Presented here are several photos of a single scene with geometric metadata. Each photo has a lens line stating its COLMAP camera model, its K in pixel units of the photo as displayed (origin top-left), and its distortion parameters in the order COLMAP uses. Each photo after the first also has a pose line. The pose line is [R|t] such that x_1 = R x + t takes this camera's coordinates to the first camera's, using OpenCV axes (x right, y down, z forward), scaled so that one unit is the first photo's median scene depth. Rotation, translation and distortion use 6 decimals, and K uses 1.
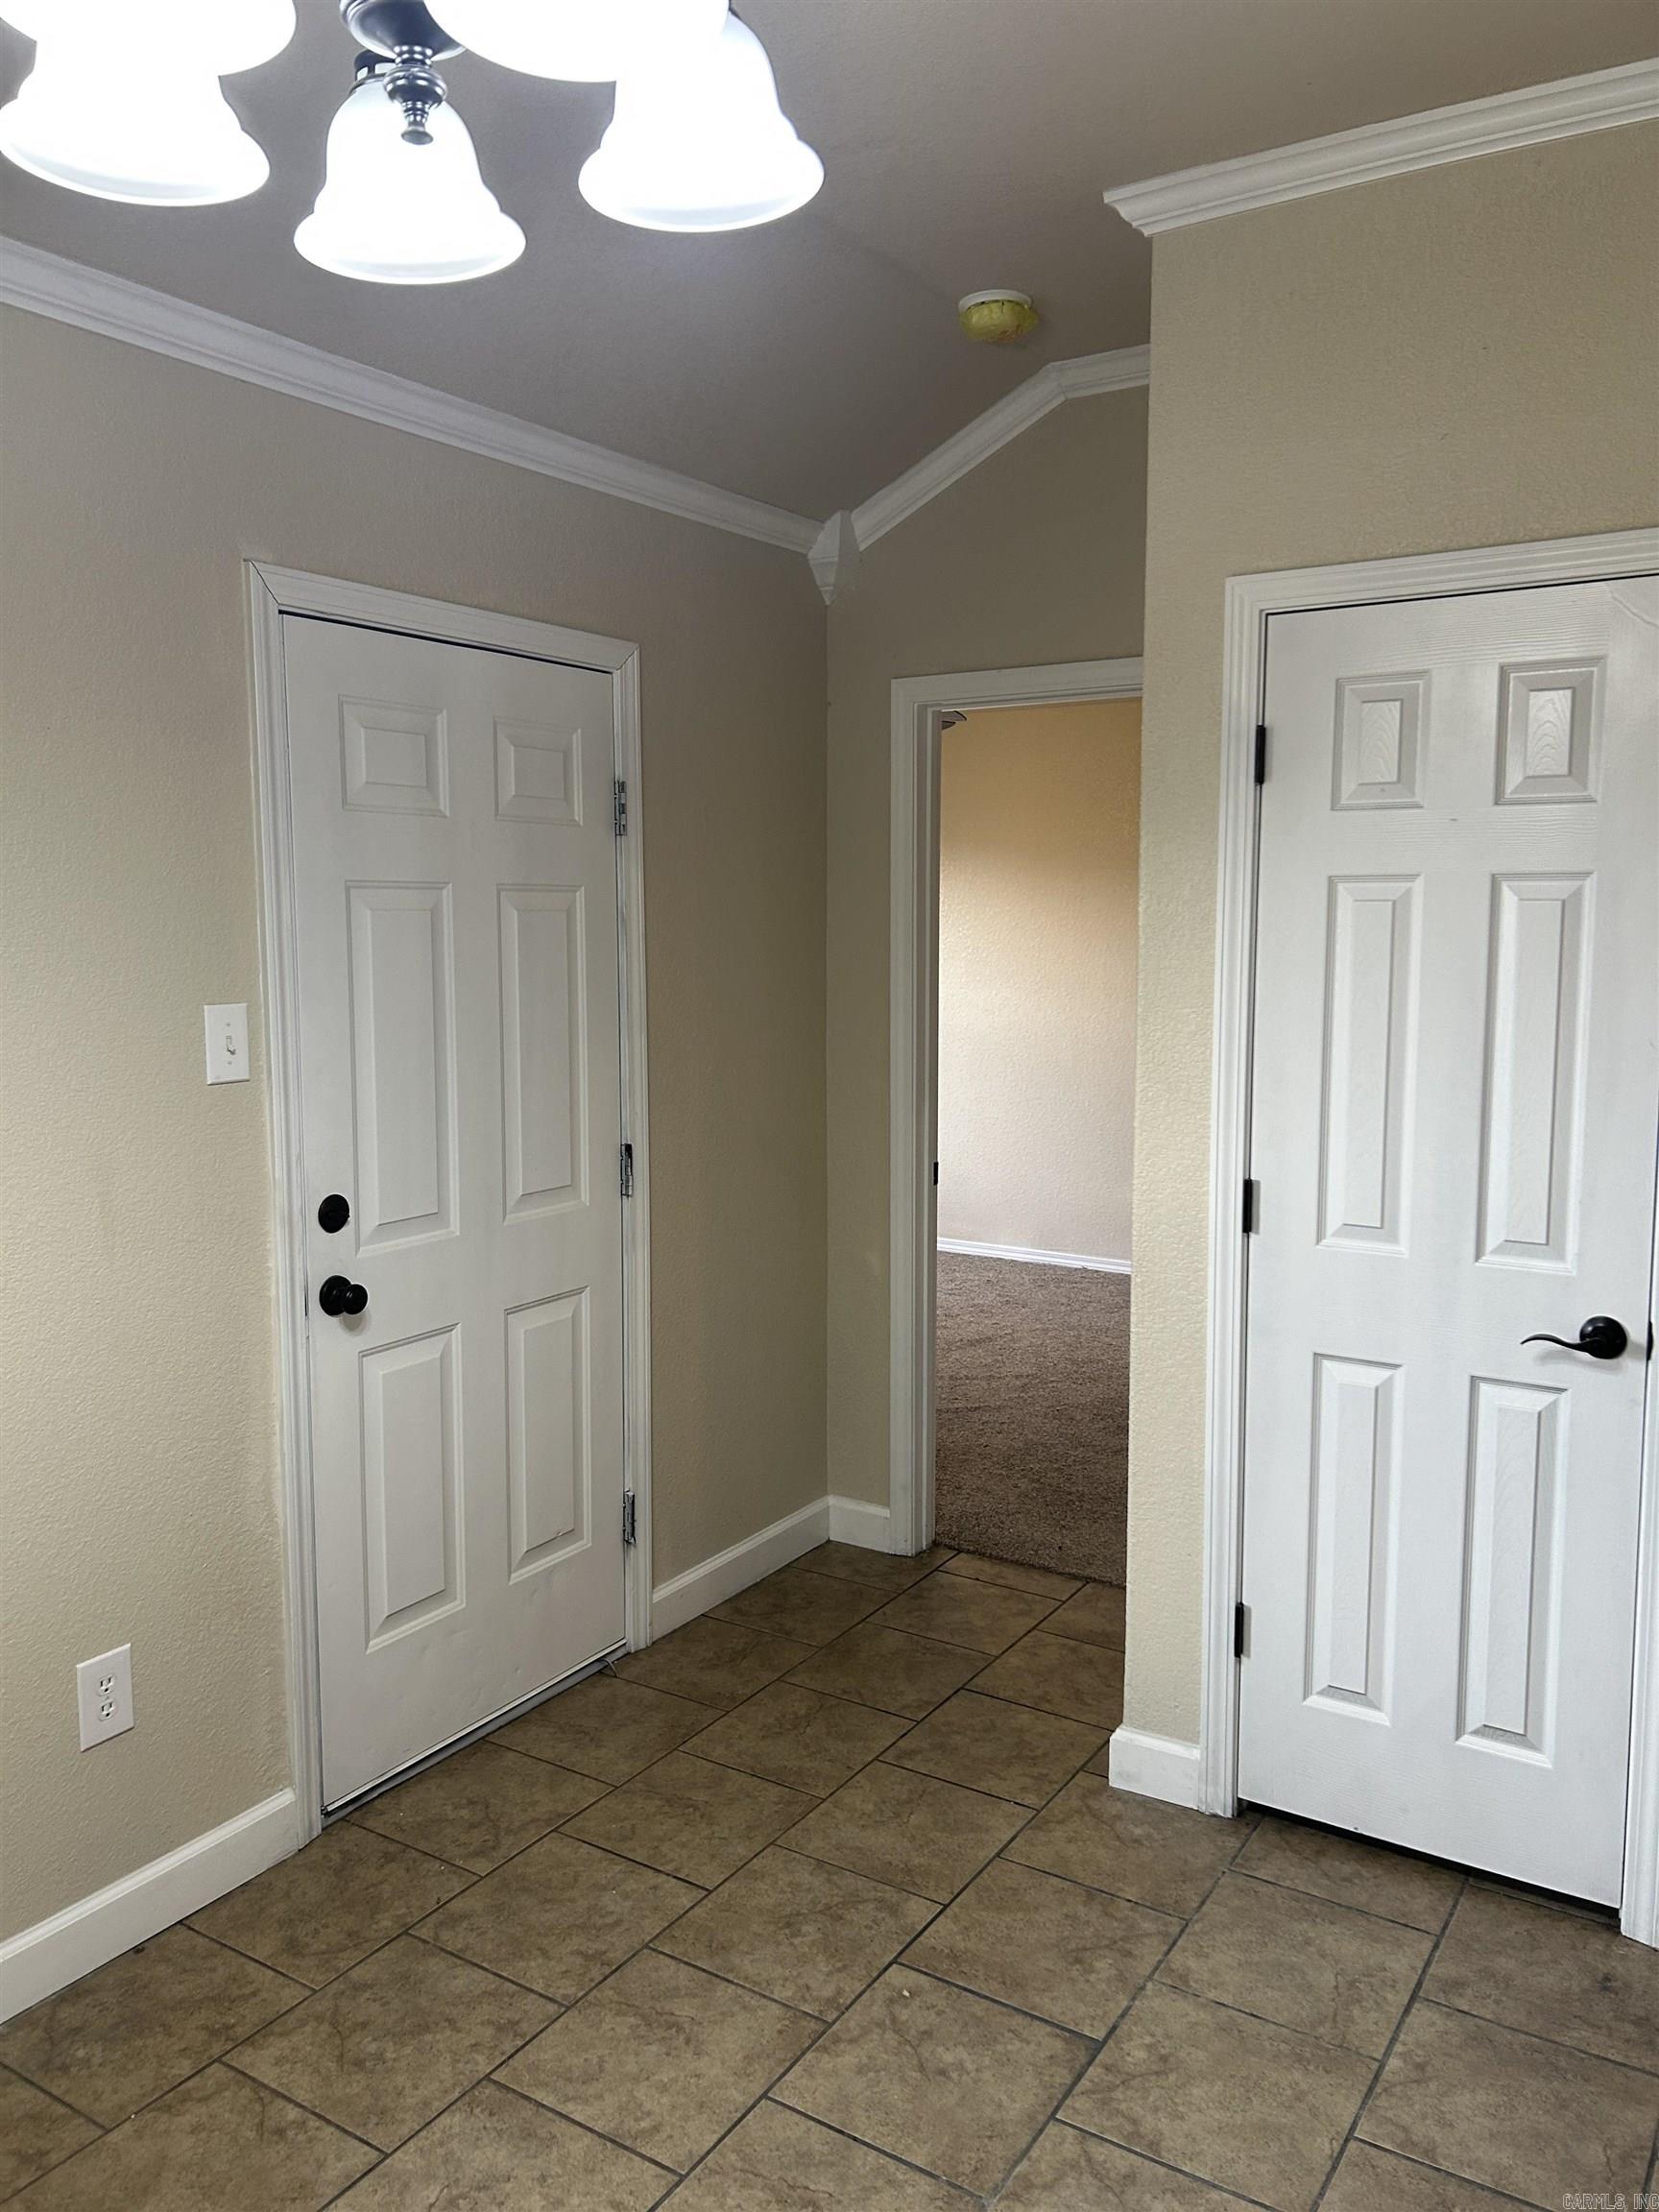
lens RADIAL K [[1647.0, 0, 813.6], [0, 1647.0, 1111.9], [0, 0, 1]] dist [0.055987, -0.065219]
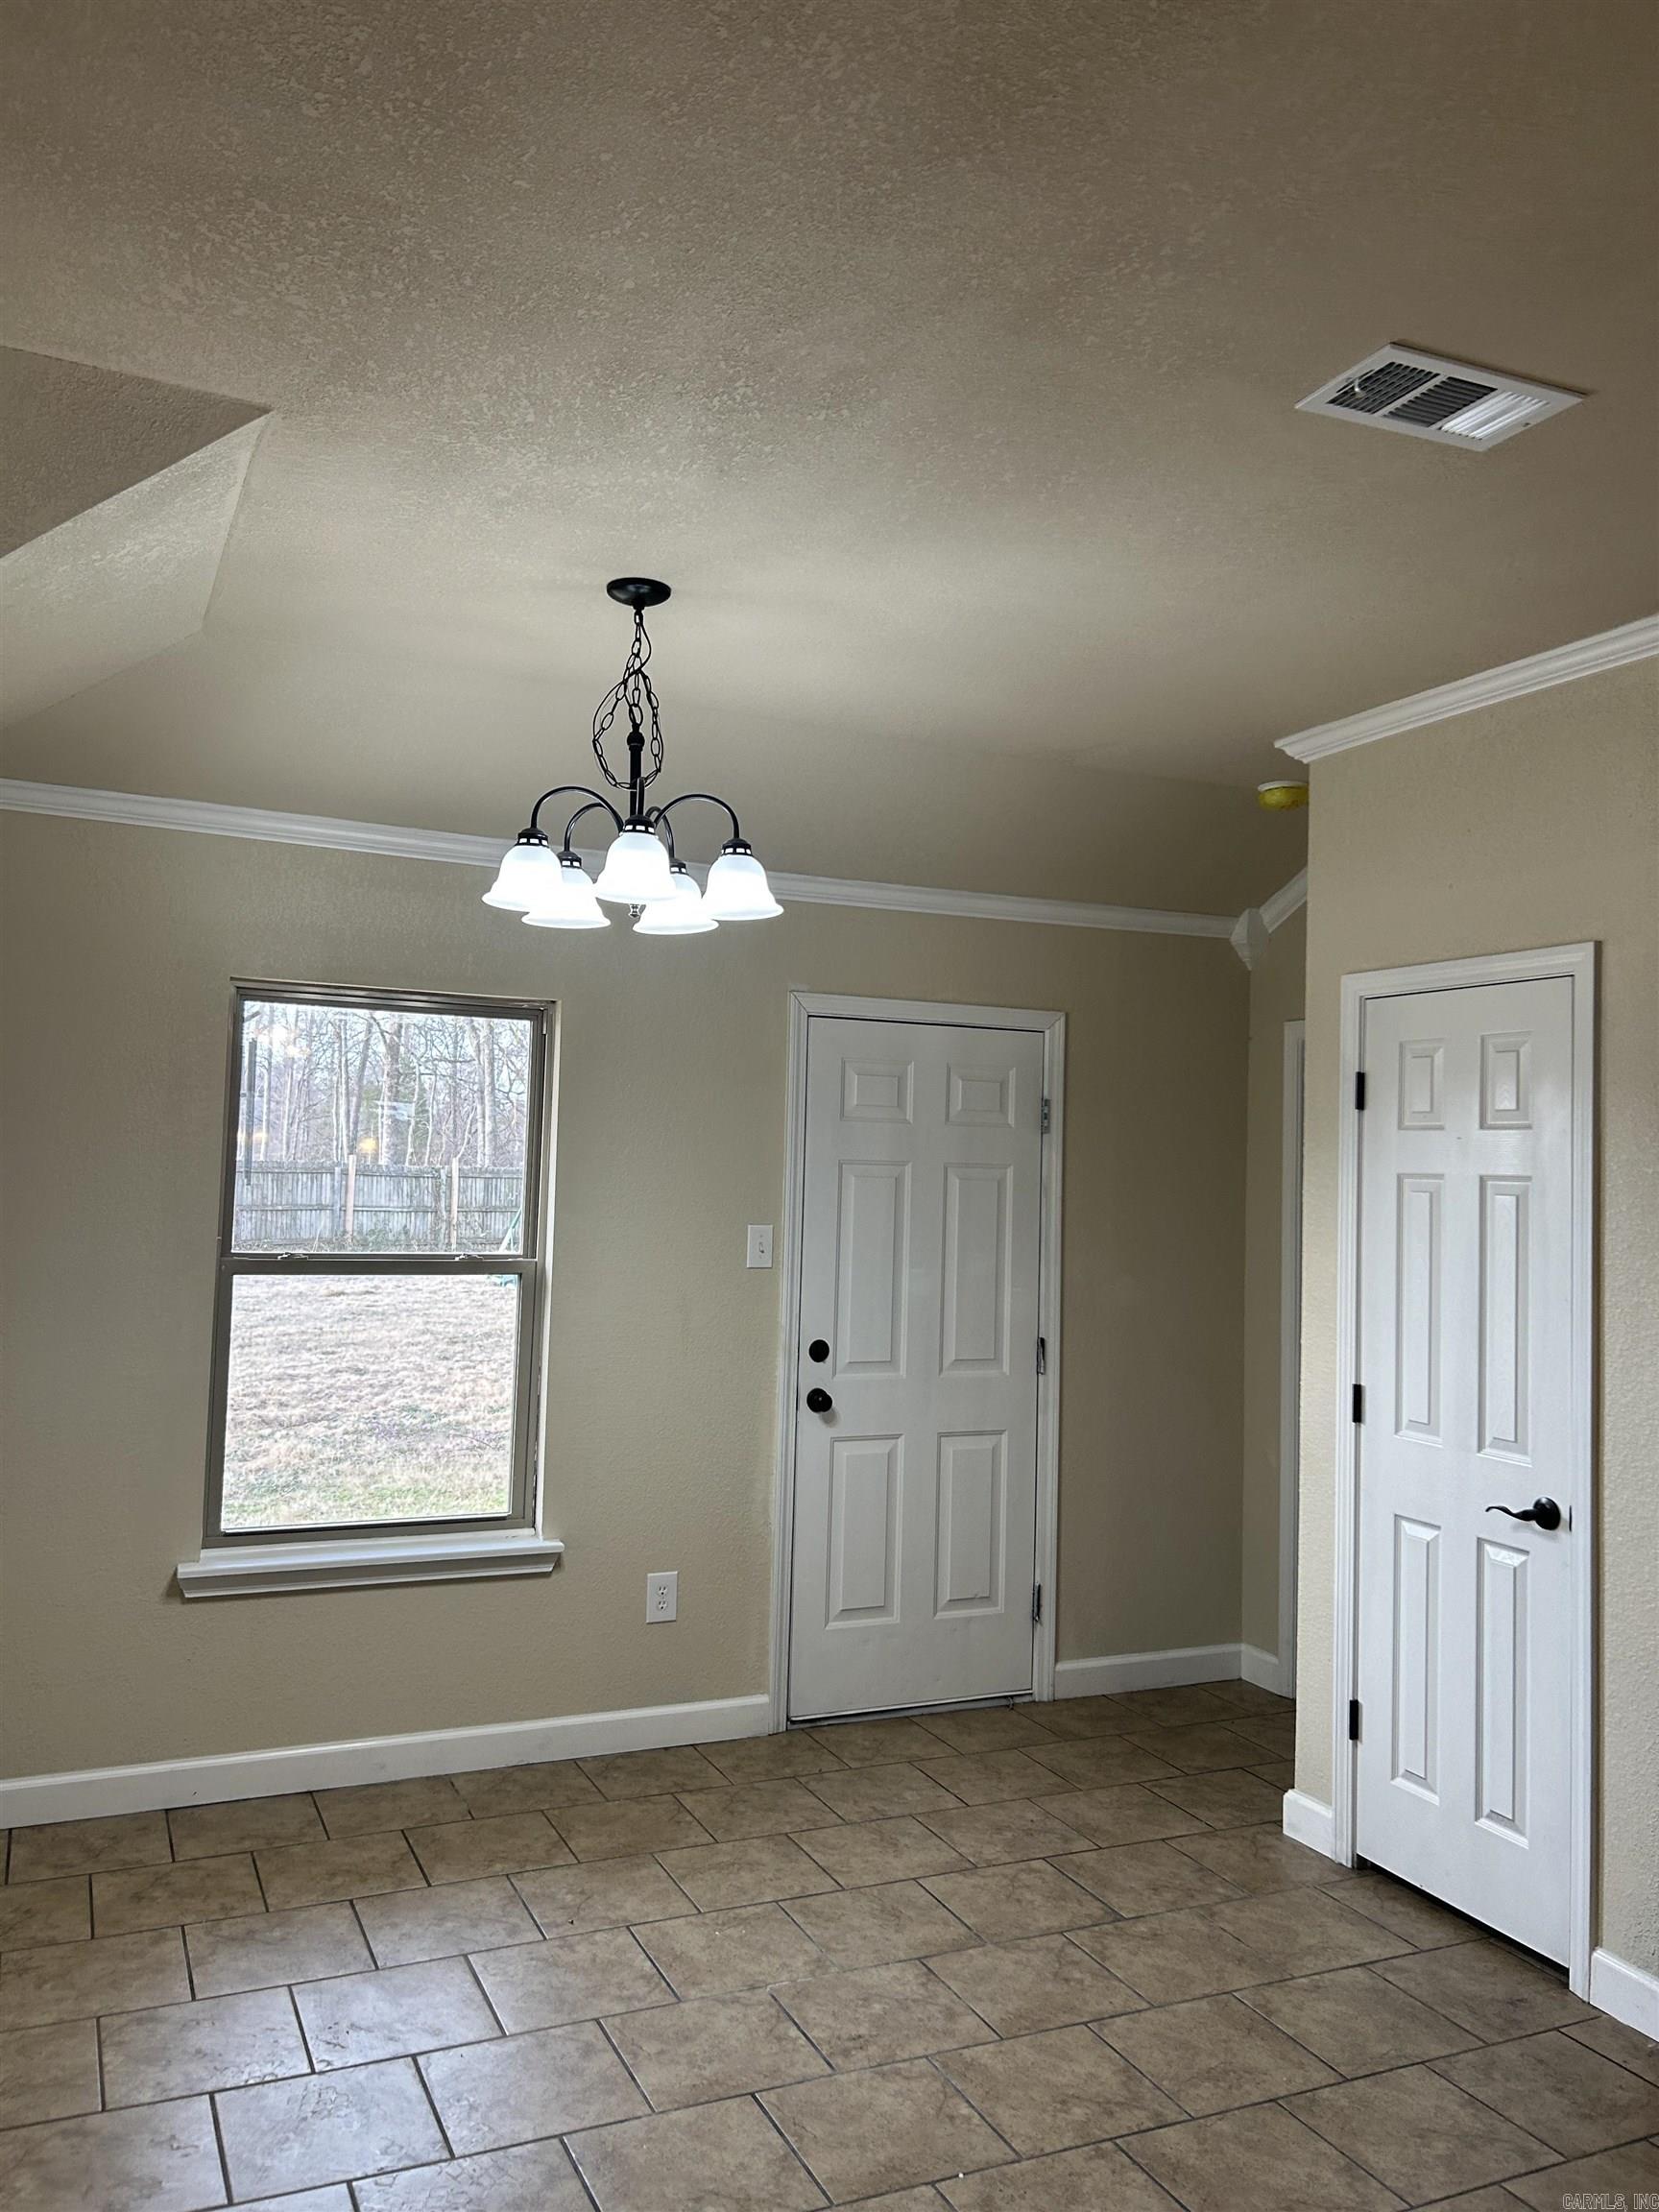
lens RADIAL K [[1647.0, 0, 798.4], [0, 1647.0, 1125.4], [0, 0, 1]] dist [0.055987, -0.065219]
pose [[0.834938, 0.013417, -0.550181, 0.635579], [-0.097769, 0.987417, -0.124292, 0.045097], [0.541591, 0.157567, 0.825744, -0.464157]]
